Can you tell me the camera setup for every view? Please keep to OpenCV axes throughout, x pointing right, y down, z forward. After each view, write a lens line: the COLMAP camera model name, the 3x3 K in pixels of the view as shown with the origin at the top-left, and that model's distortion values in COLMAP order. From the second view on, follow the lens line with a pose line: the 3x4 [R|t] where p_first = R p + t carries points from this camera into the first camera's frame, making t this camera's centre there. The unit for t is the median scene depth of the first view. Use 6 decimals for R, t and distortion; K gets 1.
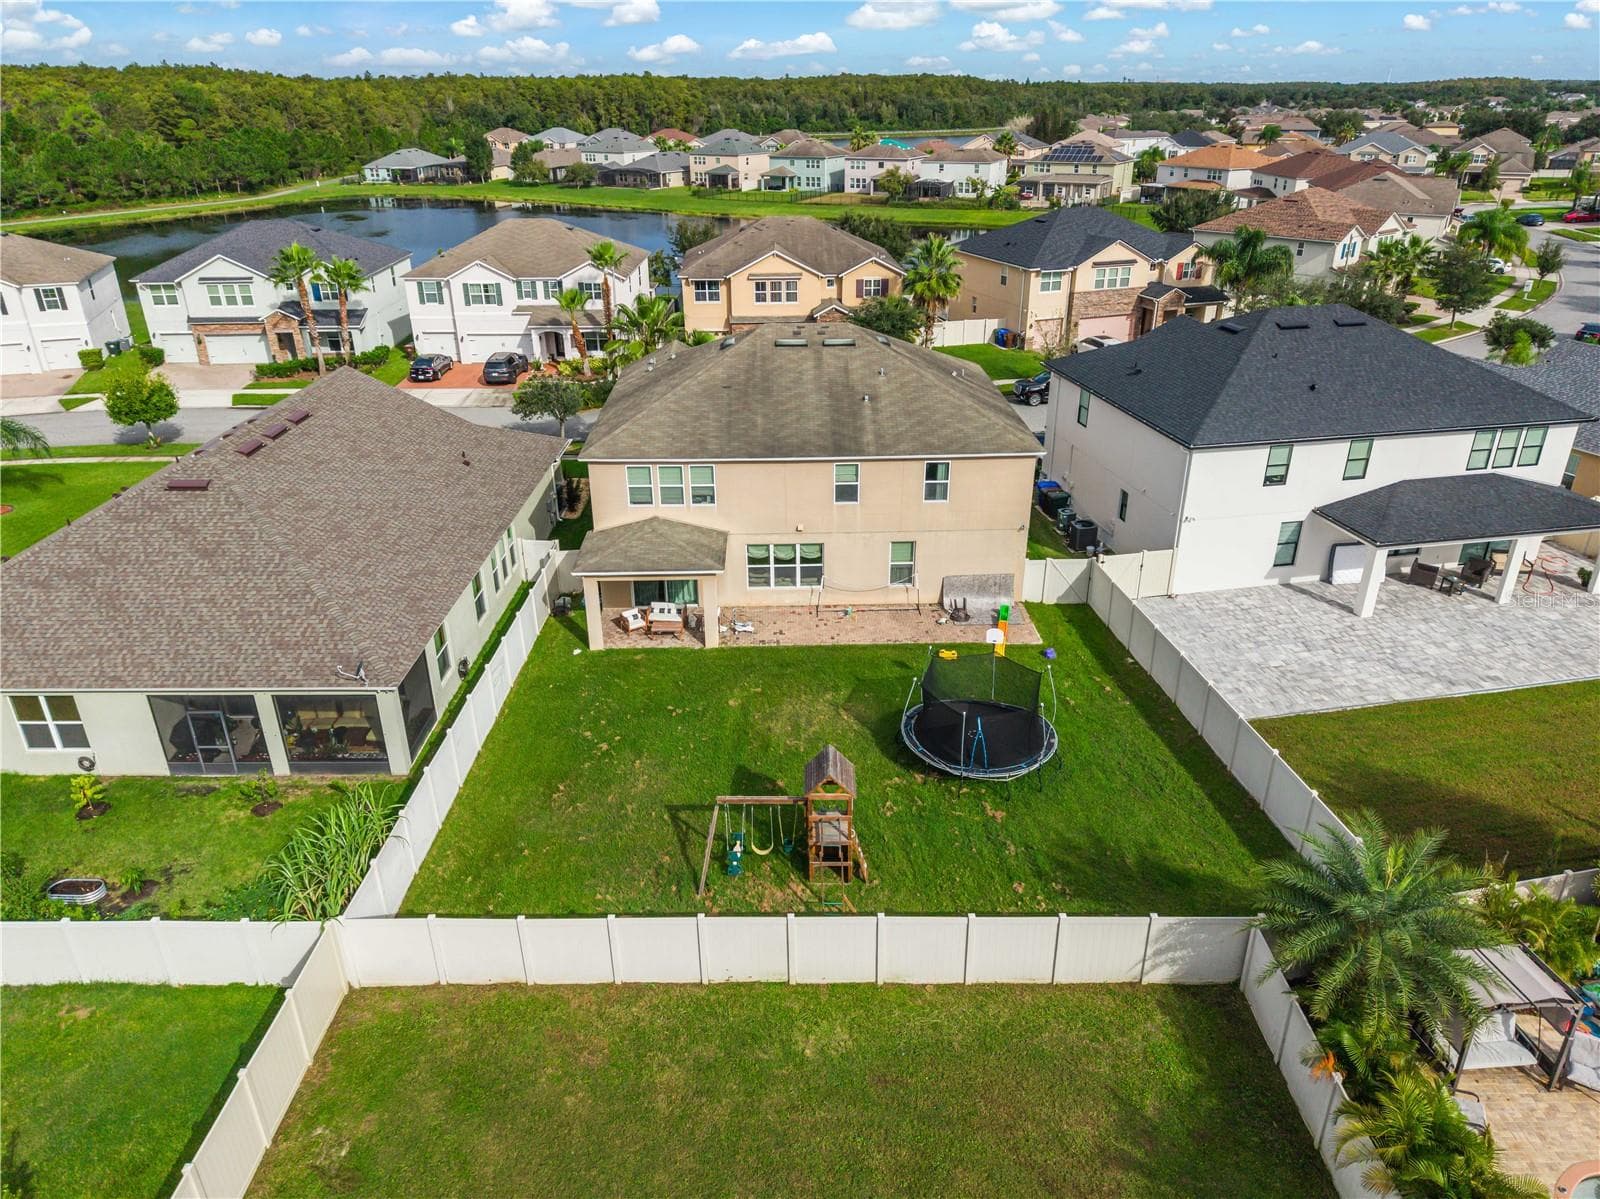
lens RADIAL K [[1063.1, 0, 800.0], [0, 1063.1, 599.5], [0, 0, 1]] dist [0.134334, -0.149907]
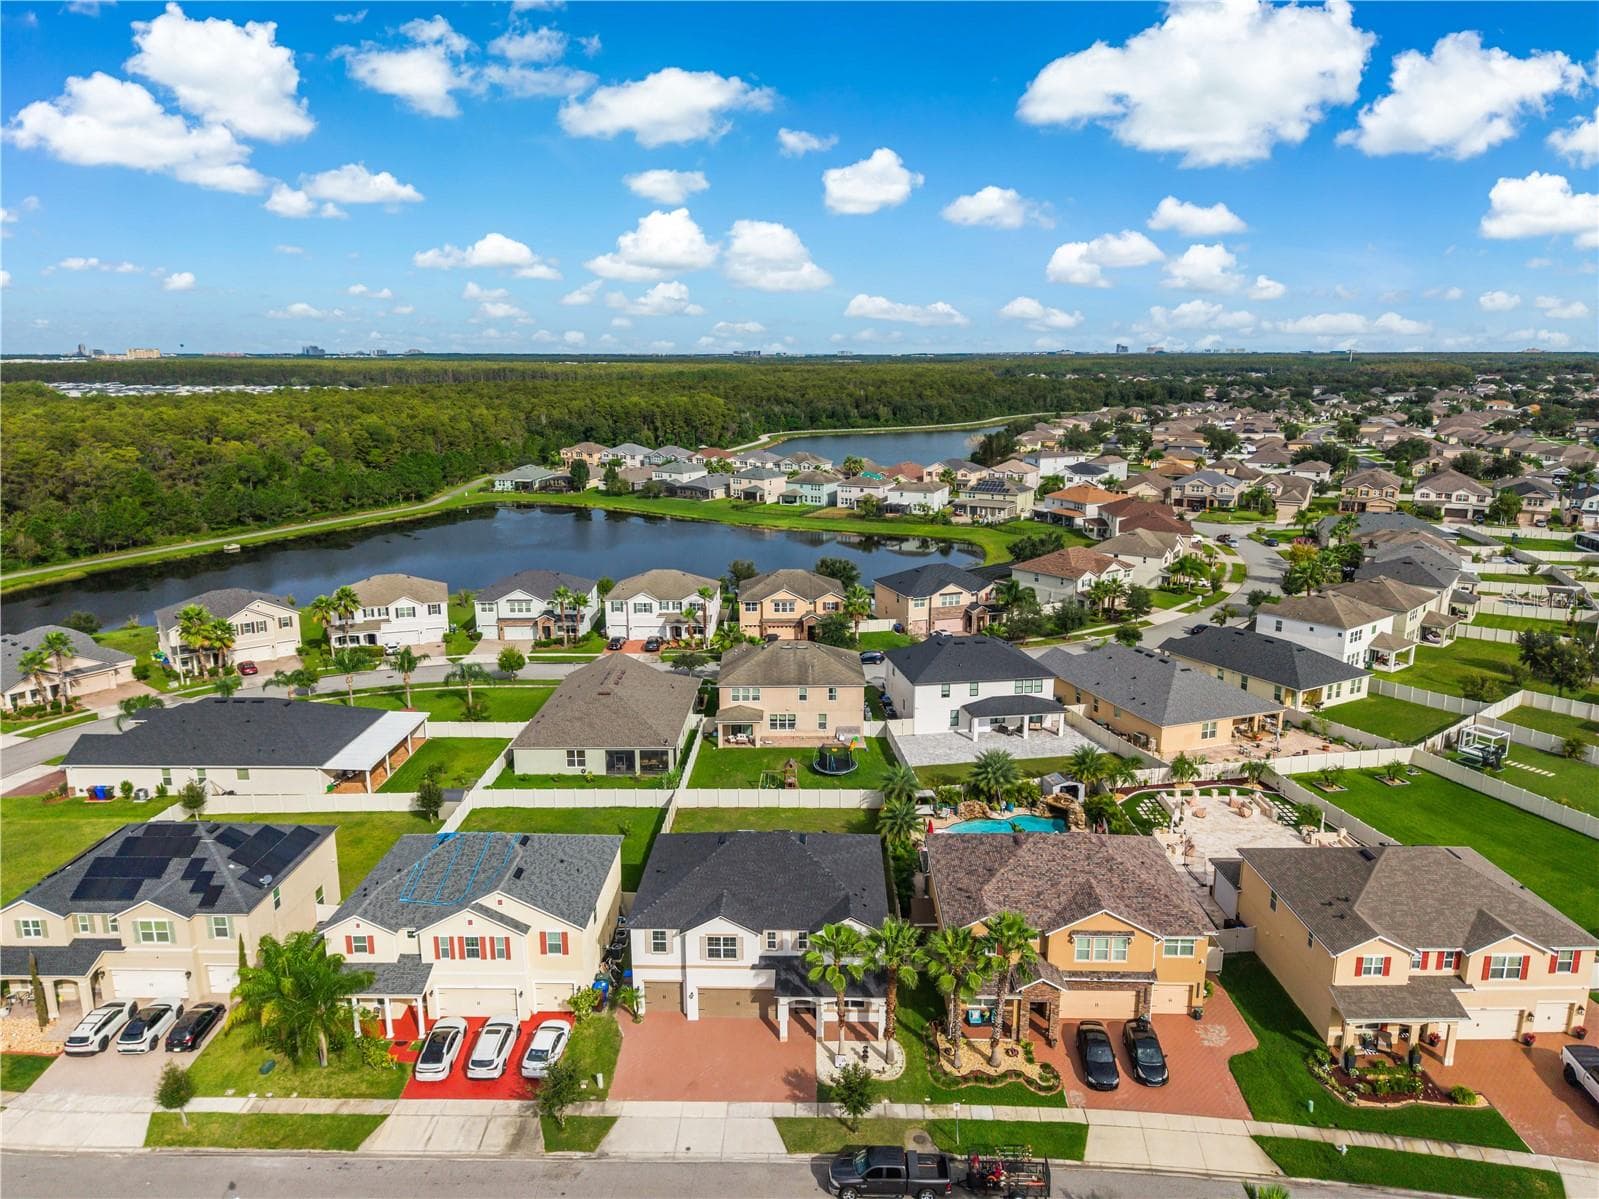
lens RADIAL K [[1066.9, 0, 799.5], [0, 1066.9, 599.5], [0, 0, 1]] dist [0.022168, 0.000281]
pose [[0.999843, 0.007438, -0.016059, 0.038606], [-0.010693, 0.976941, -0.213244, 0.132282], [0.014103, 0.213382, 0.976867, -0.975136]]
